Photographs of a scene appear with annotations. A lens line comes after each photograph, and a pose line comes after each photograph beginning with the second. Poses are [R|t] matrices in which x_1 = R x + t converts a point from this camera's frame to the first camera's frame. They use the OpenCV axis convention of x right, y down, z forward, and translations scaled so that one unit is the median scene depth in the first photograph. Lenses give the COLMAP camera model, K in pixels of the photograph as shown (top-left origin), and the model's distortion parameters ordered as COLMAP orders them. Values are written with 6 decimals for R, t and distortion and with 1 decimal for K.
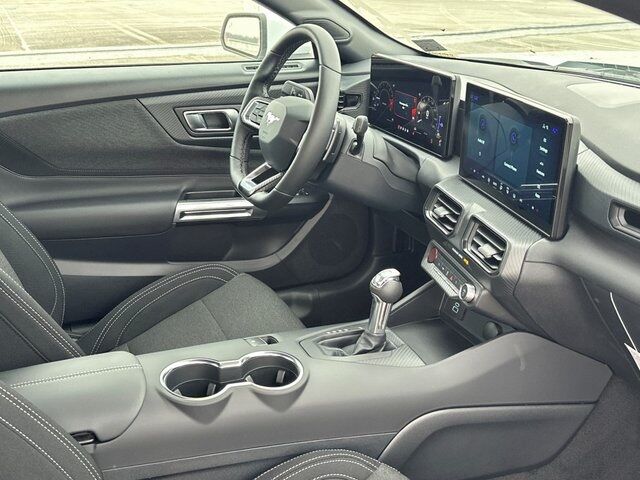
lens RADIAL K [[723.5, 0, 320.0], [0, 723.5, 240.0], [0, 0, 1]] dist [0.105995, -0.012726]
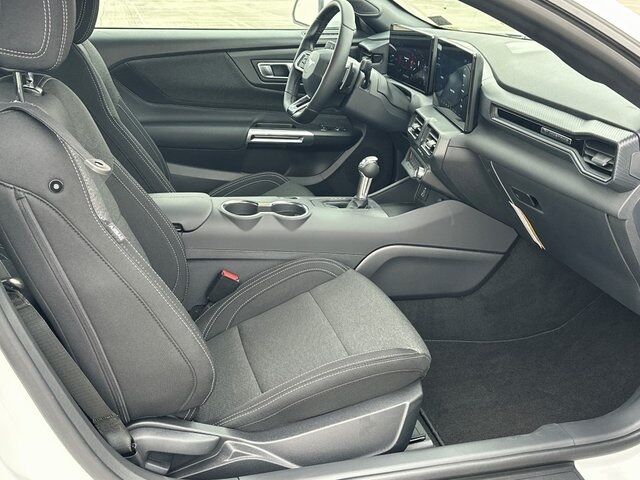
lens RADIAL K [[723.5, 0, 320.0], [0, 723.5, 240.0], [0, 0, 1]] dist [0.105995, -0.012726]
pose [[0.988692, 0.064925, -0.135181, 0.174836], [-0.065272, 0.997866, 0.001866, 0.187627], [0.135013, 0.006978, 0.990819, -0.459651]]
